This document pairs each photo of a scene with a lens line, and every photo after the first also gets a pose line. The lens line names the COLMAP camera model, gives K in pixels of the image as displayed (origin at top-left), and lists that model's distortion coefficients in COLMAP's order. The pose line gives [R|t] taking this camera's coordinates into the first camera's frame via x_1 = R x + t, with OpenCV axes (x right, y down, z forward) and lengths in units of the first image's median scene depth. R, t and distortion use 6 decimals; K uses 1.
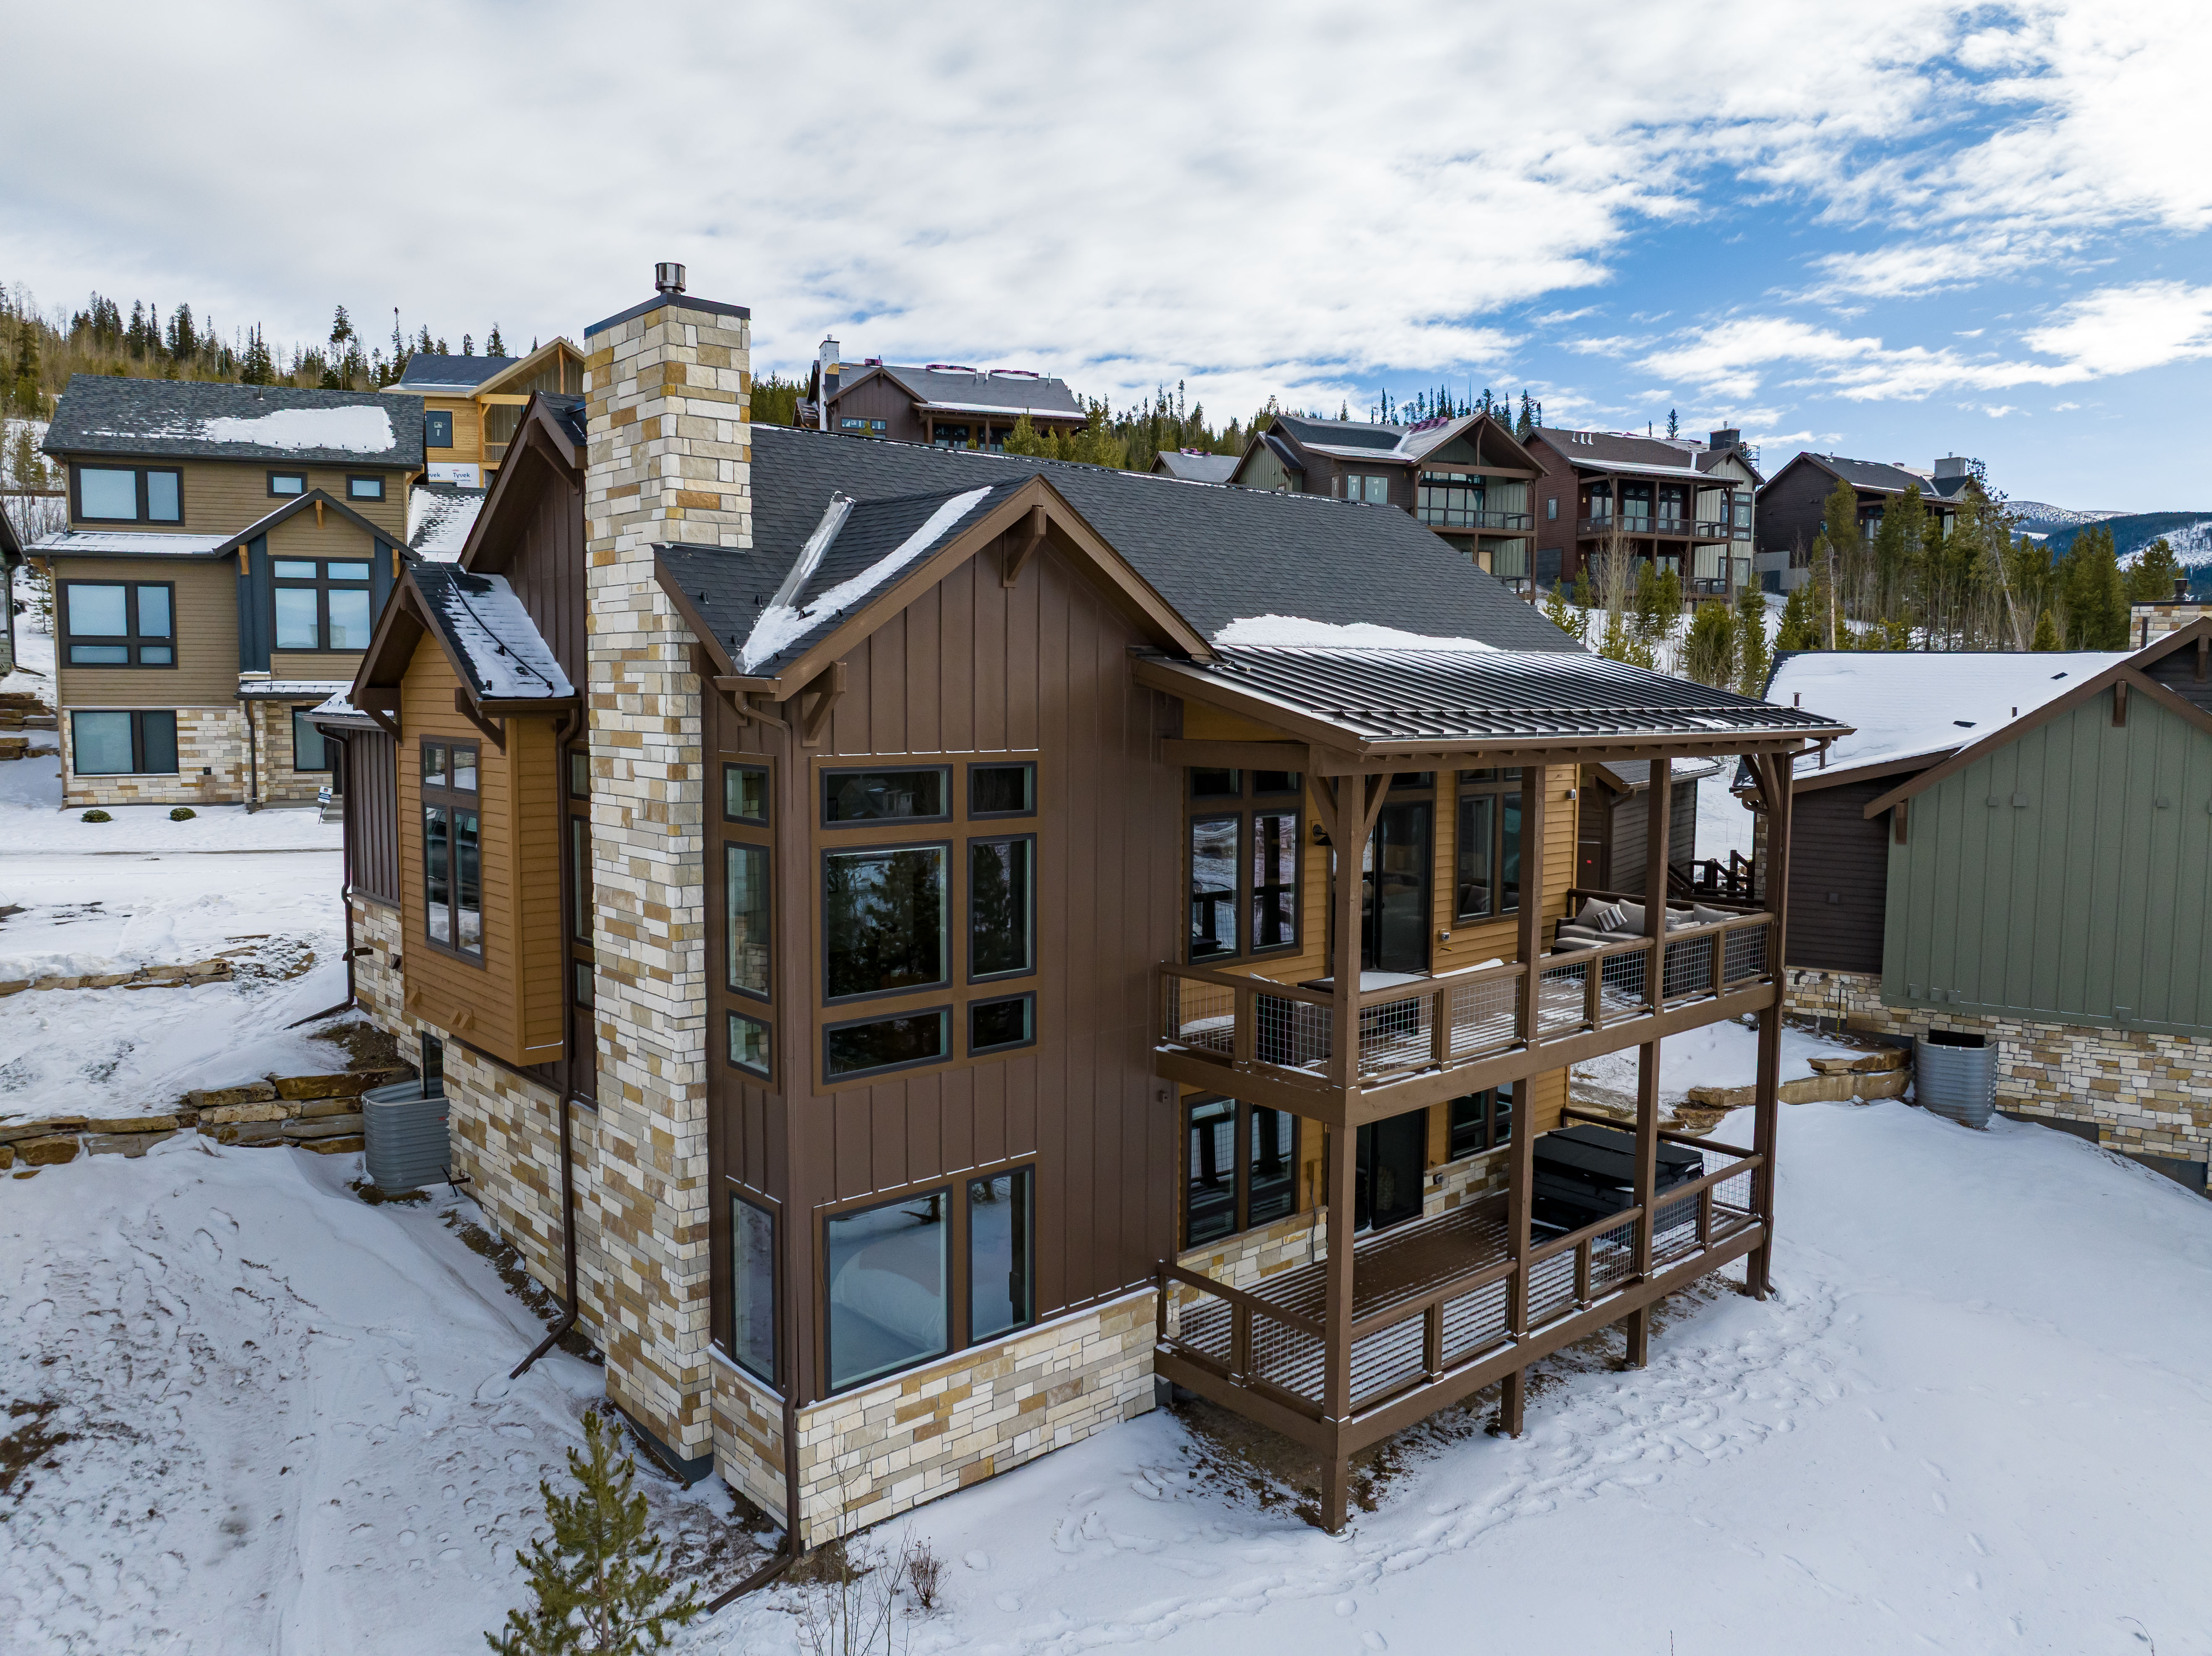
lens RADIAL K [[1563.8, 0, 1106.0], [0, 1563.8, 828.0], [0, 0, 1]] dist [-0.027128, 0.000392]
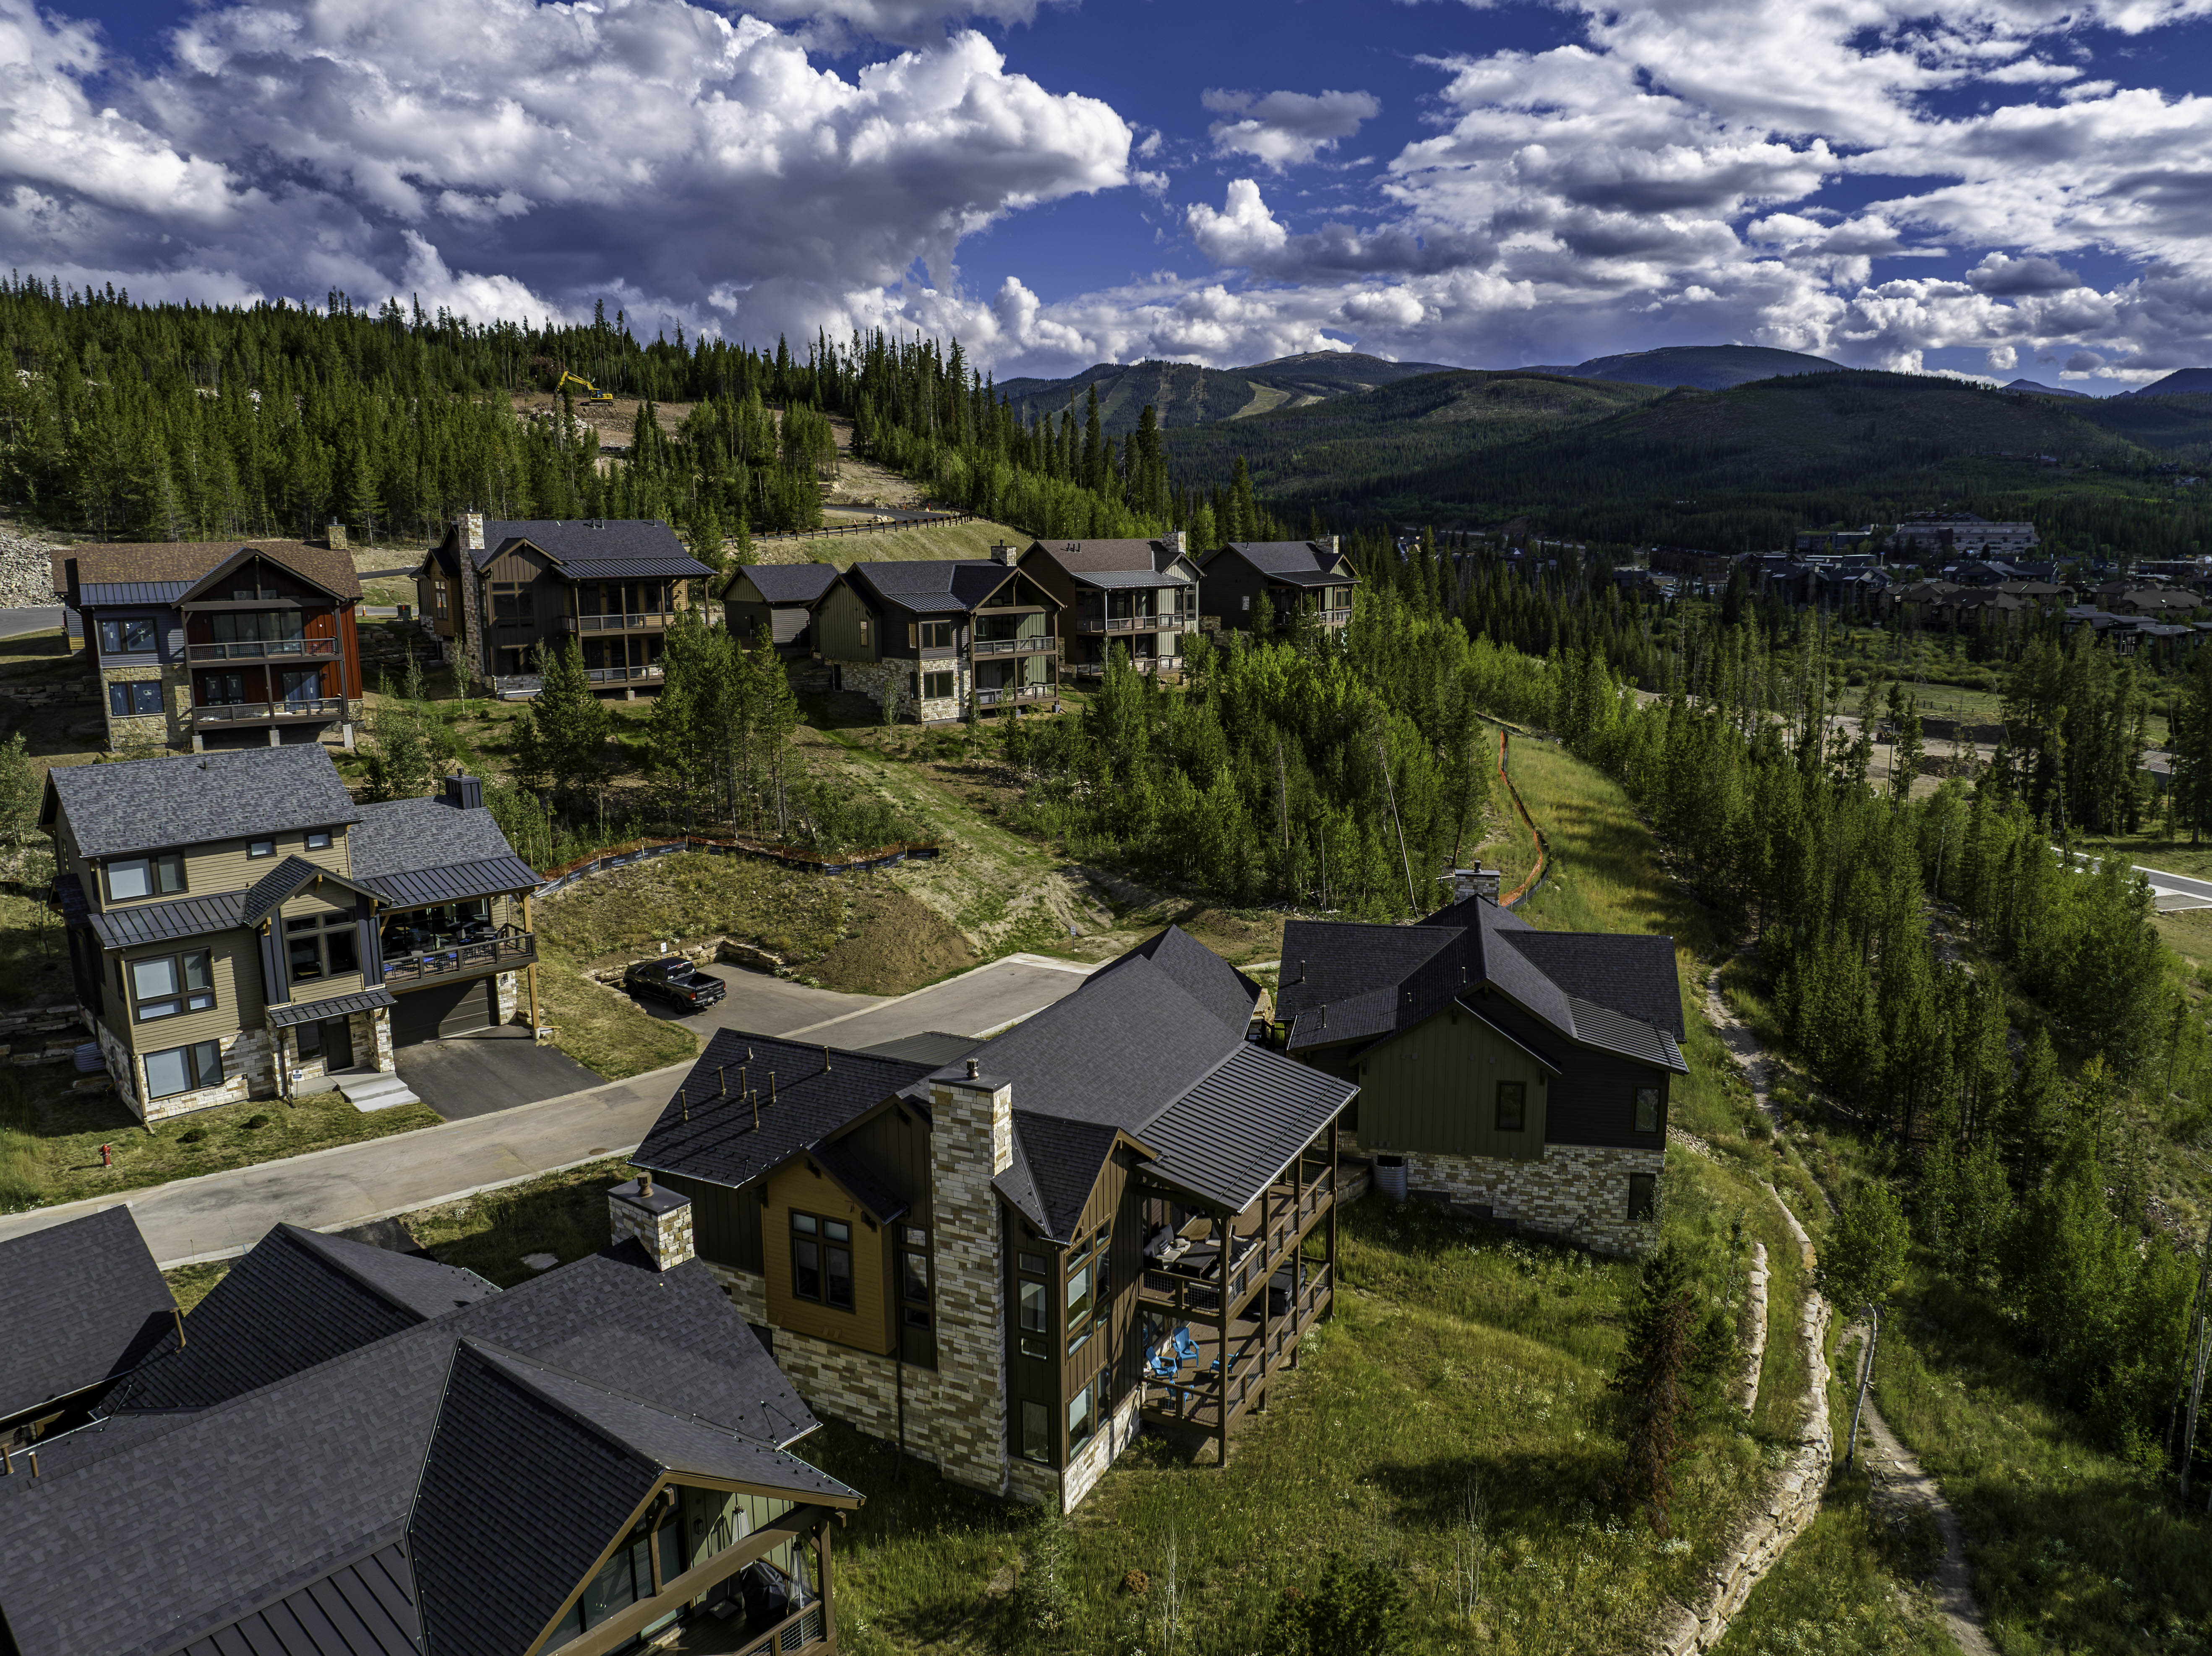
lens RADIAL K [[1572.6, 0, 1105.4], [0, 1572.6, 843.6], [0, 0, 1]] dist [-0.028268, 0.007280]
pose [[0.930066, -0.086160, 0.357145, -0.949958], [0.047977, 0.992271, 0.114440, -0.979827], [-0.364245, -0.089302, 0.927012, -1.415519]]
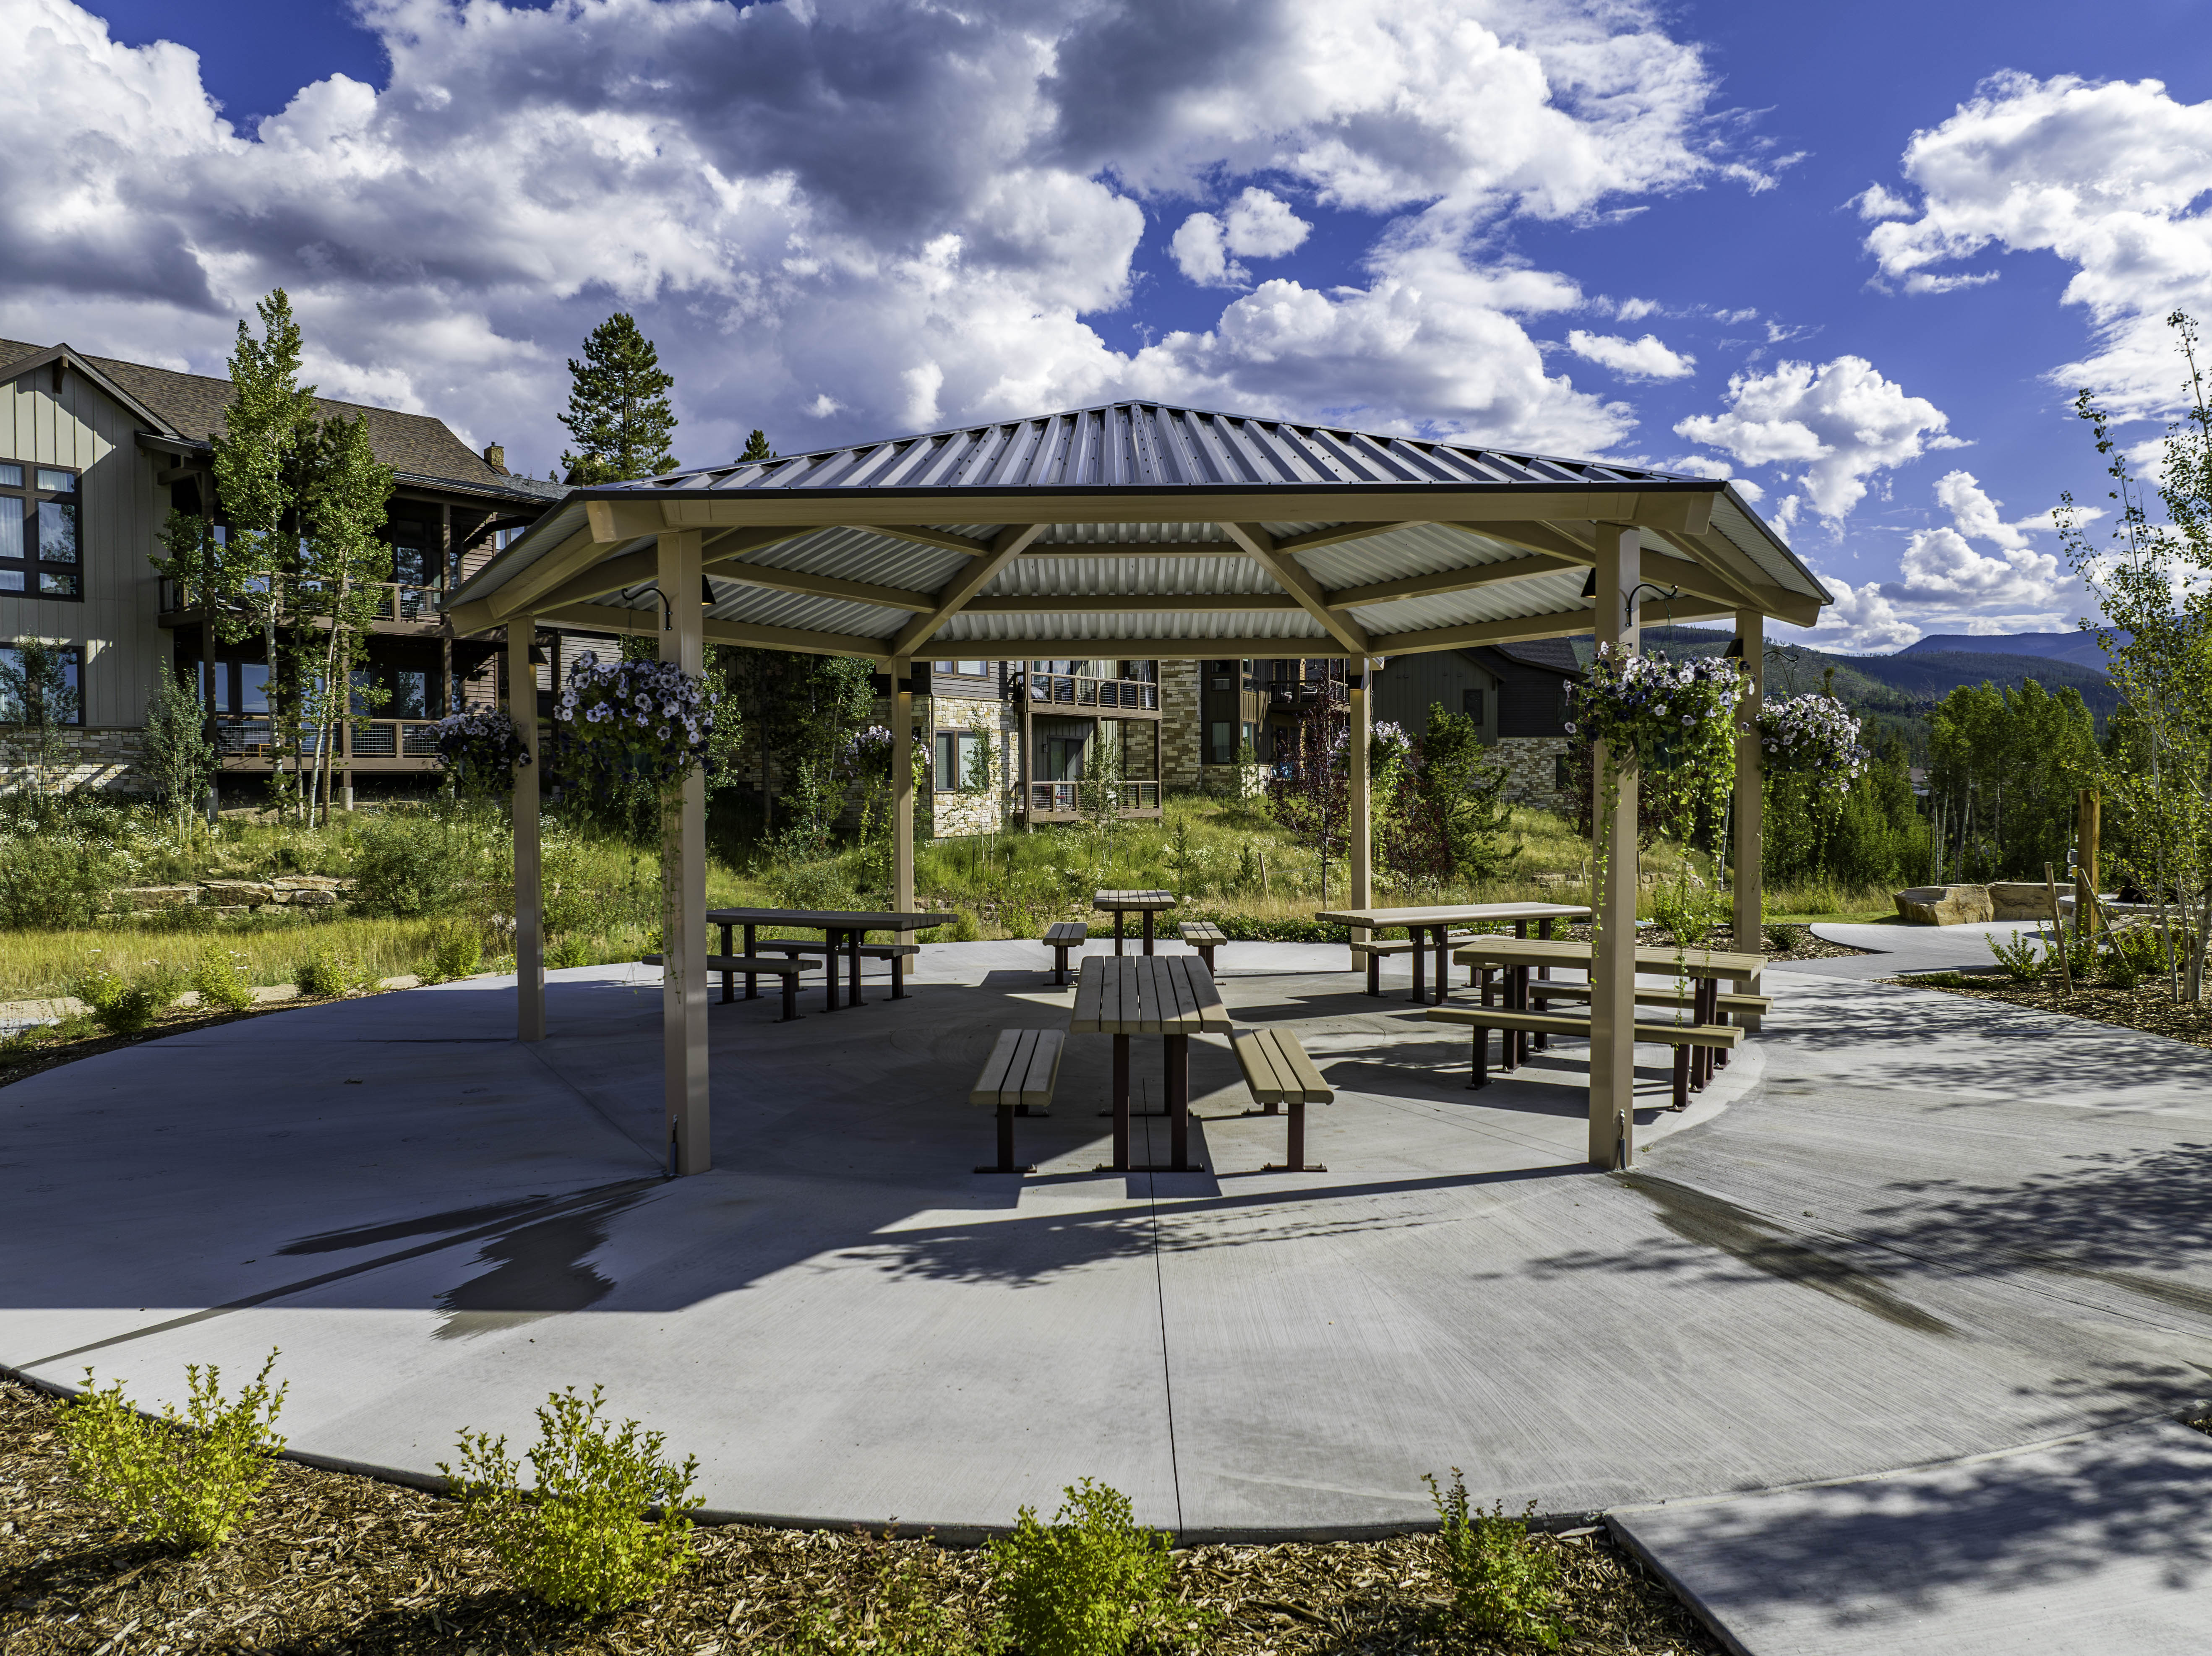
lens RADIAL K [[1572.6, 0, 1105.4], [0, 1572.6, 843.6], [0, 0, 1]] dist [-0.028268, 0.007280]
pose [[0.887445, -0.029924, 0.459941, -2.374712], [0.051294, 0.998104, -0.034033, 0.667385], [-0.458051, 0.053794, 0.887297, -2.536238]]
